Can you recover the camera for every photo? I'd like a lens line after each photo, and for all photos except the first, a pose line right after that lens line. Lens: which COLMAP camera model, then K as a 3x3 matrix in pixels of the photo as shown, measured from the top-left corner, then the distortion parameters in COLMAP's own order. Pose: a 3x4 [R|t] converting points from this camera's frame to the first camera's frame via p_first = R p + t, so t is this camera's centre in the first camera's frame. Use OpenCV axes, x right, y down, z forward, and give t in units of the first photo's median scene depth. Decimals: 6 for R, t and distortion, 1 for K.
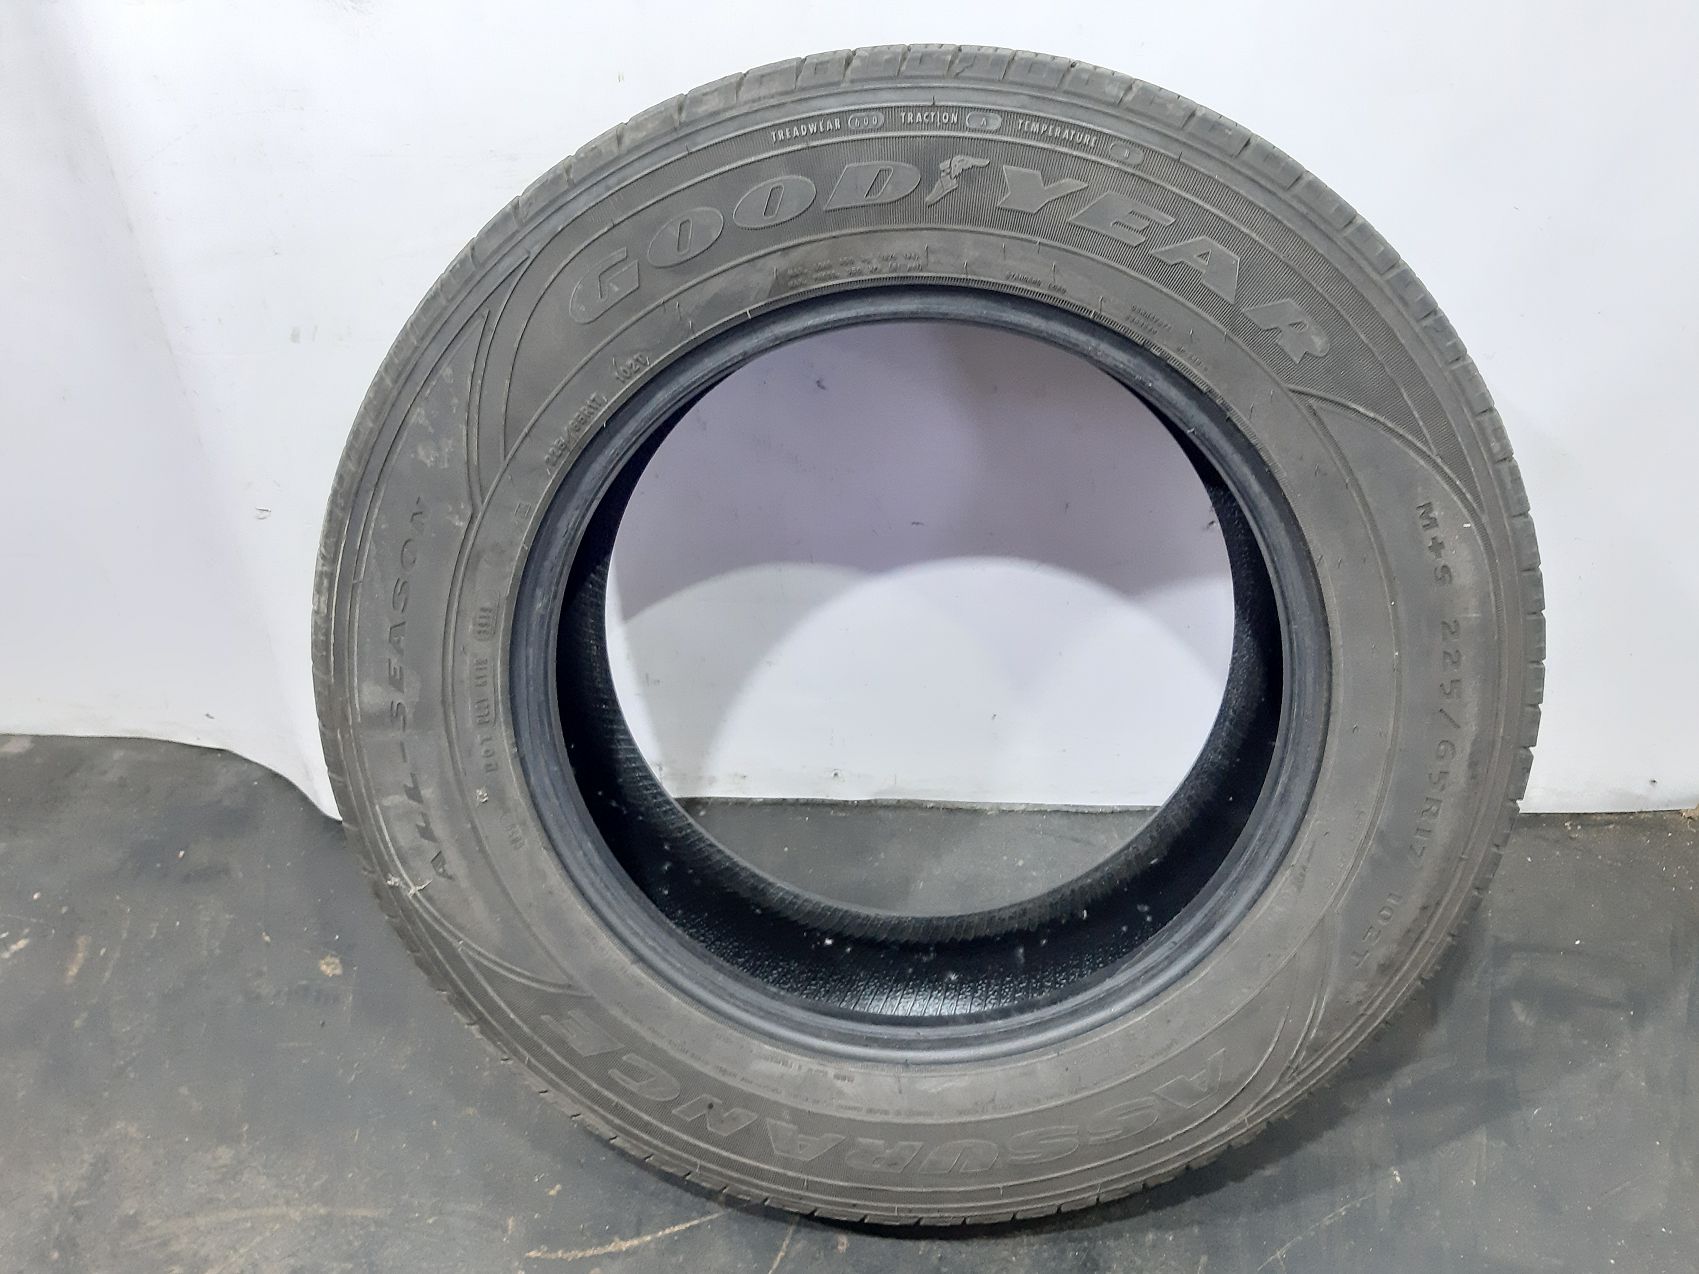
lens RADIAL K [[1380.8, 0, 849.5], [0, 1380.8, 637.0], [0, 0, 1]] dist [0.083049, -0.181676]
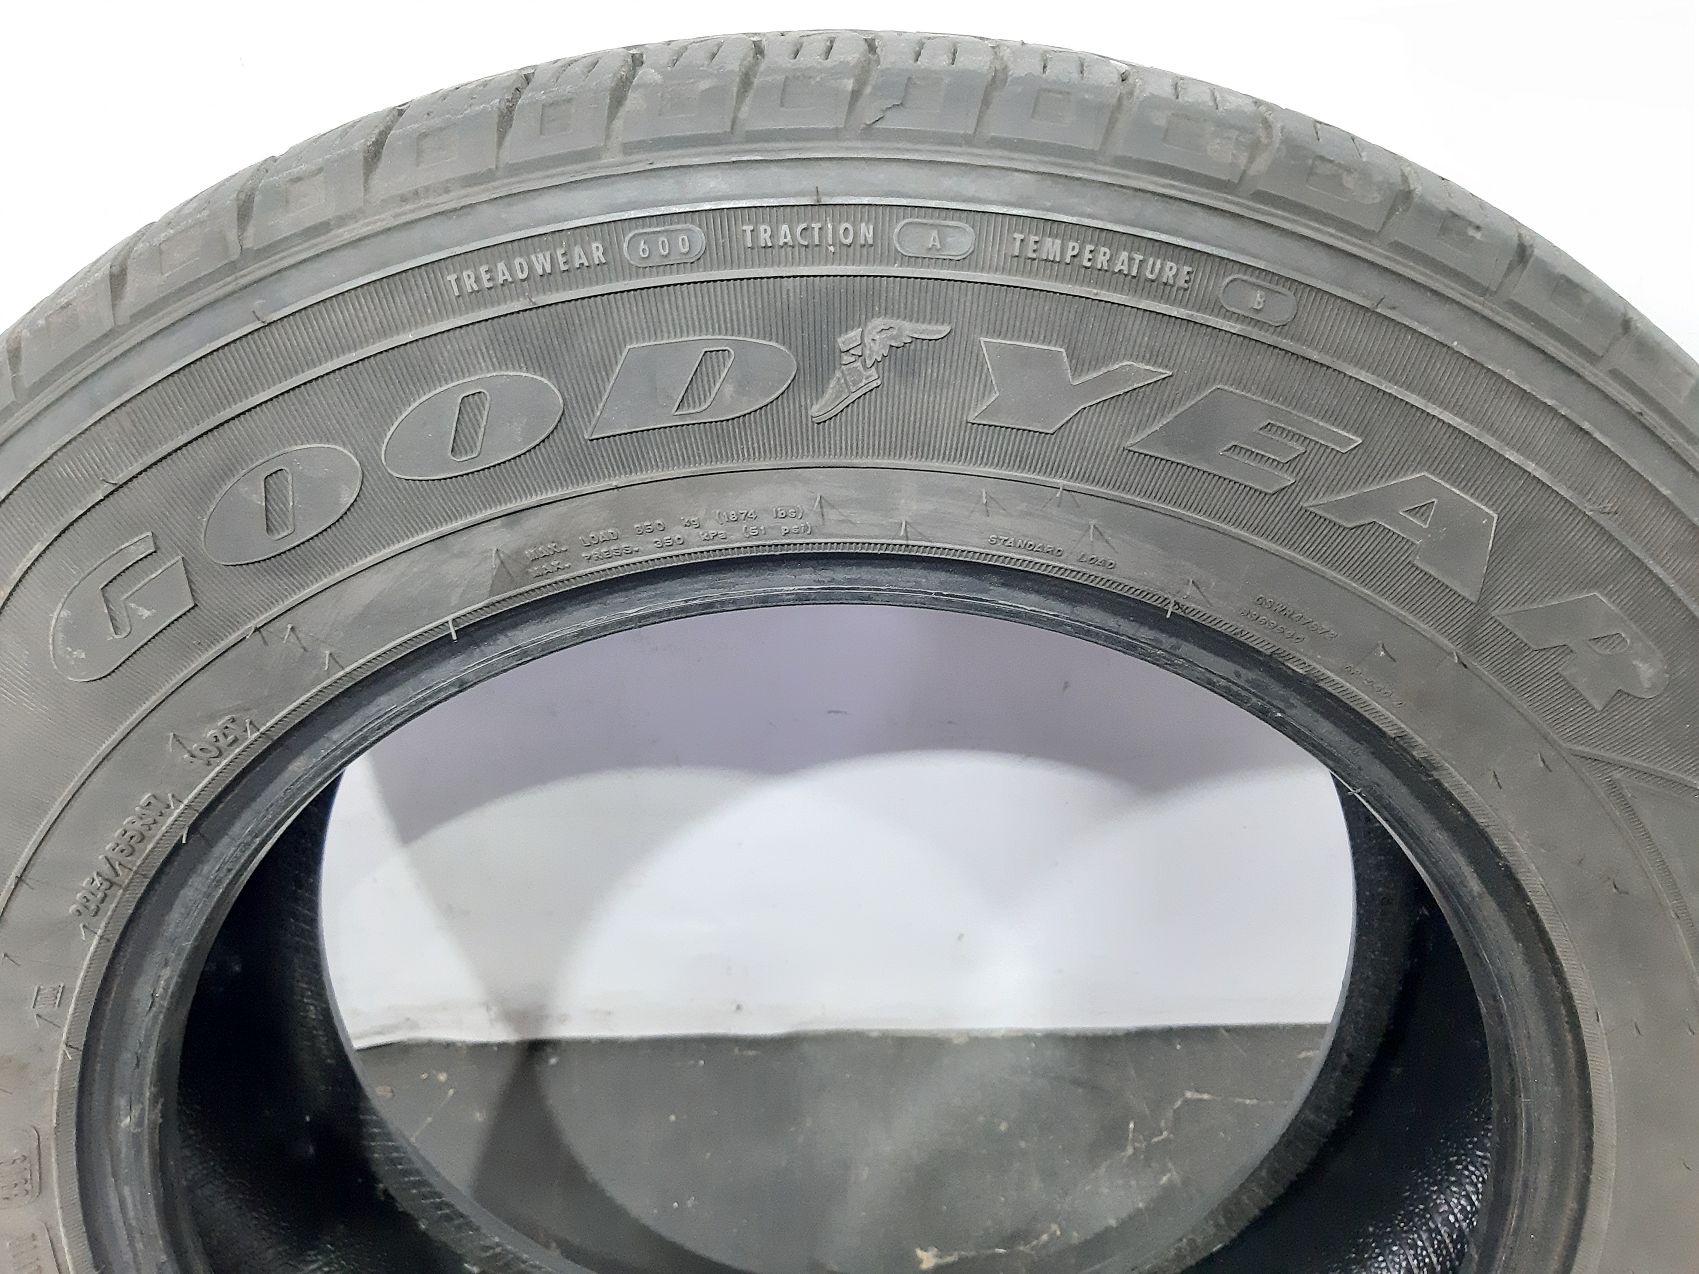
lens RADIAL K [[1380.8, 0, 849.5], [0, 1380.8, 637.0], [0, 0, 1]] dist [0.083049, -0.181676]
pose [[0.997894, -0.048337, 0.043250, 0.036961], [0.042998, 0.992220, 0.116840, -0.245124], [-0.048561, -0.114734, 0.992209, 0.456132]]
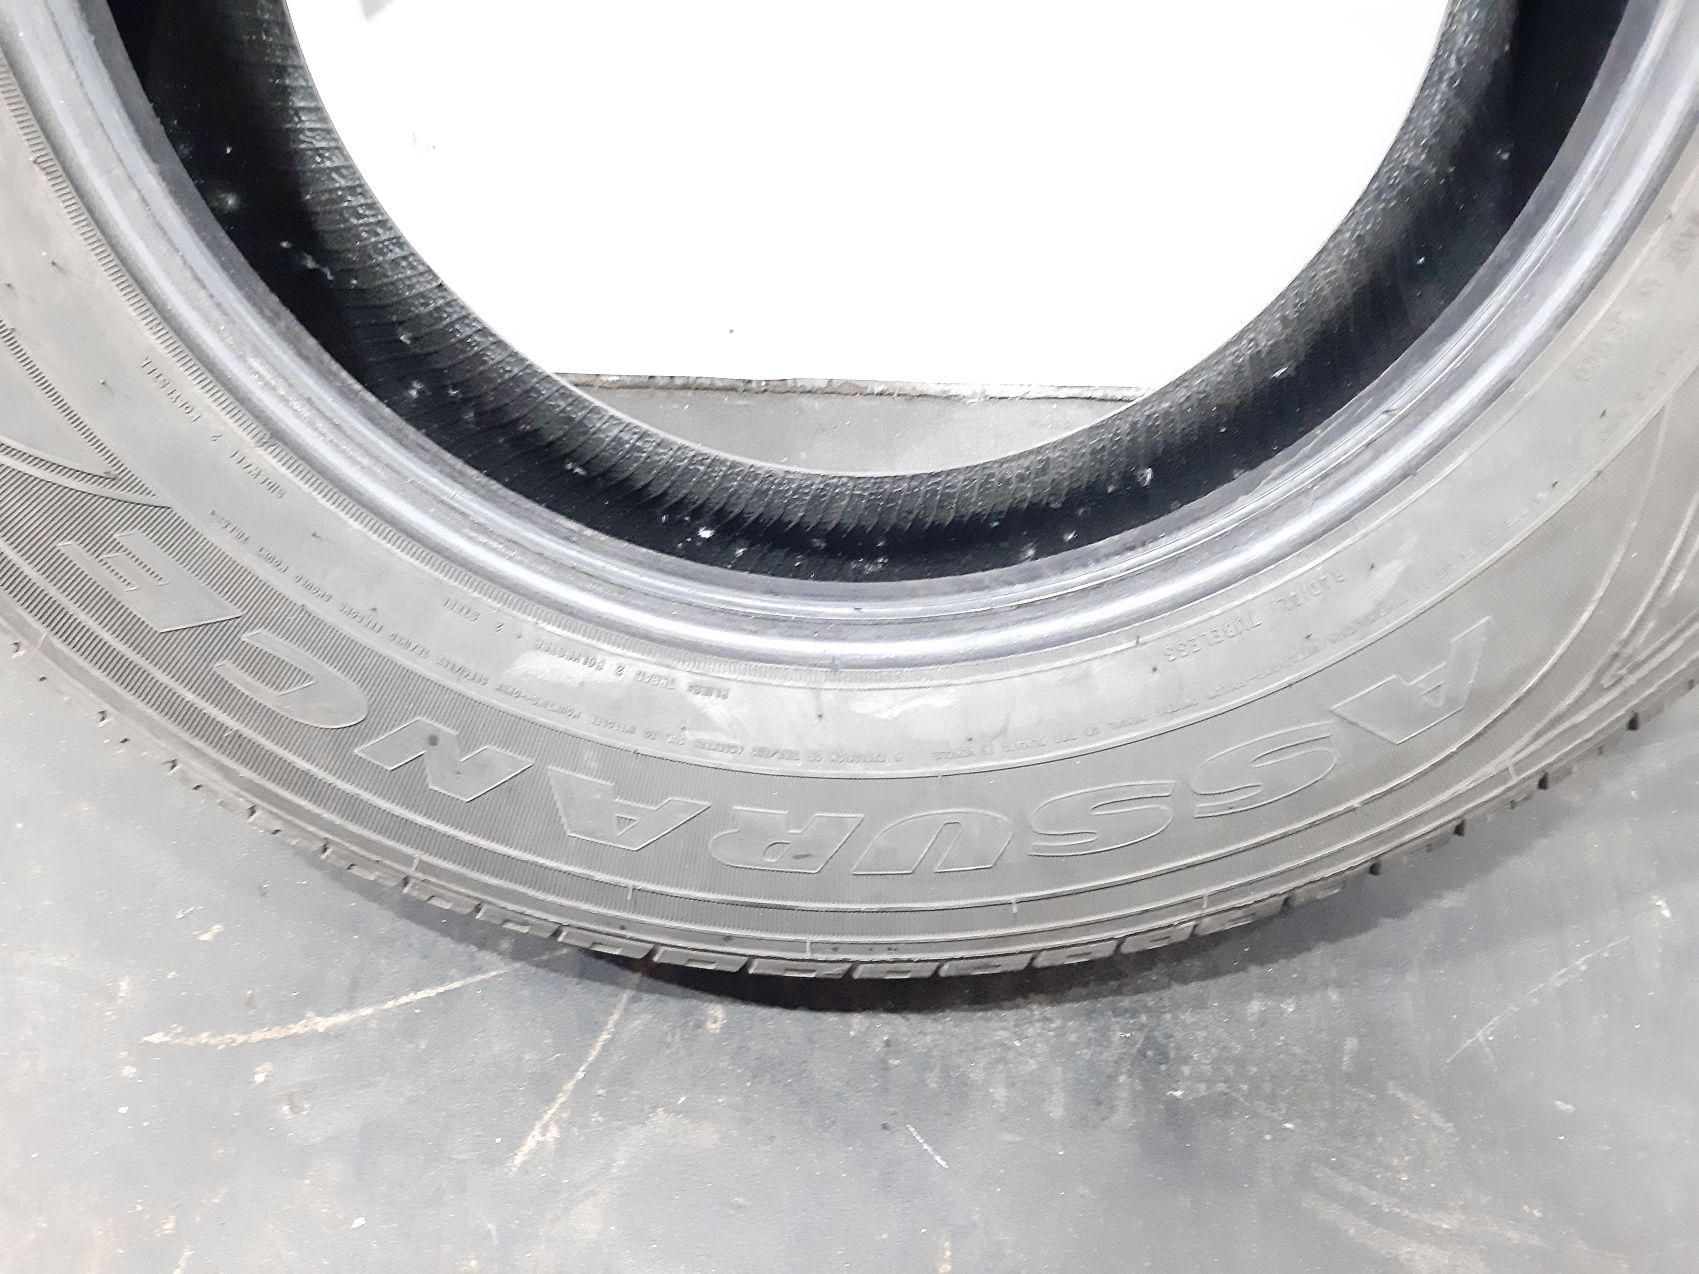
lens RADIAL K [[1380.8, 0, 849.5], [0, 1380.8, 637.0], [0, 0, 1]] dist [0.083049, -0.181676]
pose [[0.998804, 0.011875, 0.047433, 0.023351], [-0.017118, 0.993592, 0.111721, 0.244822], [-0.045803, -0.112400, 0.992607, 0.512839]]
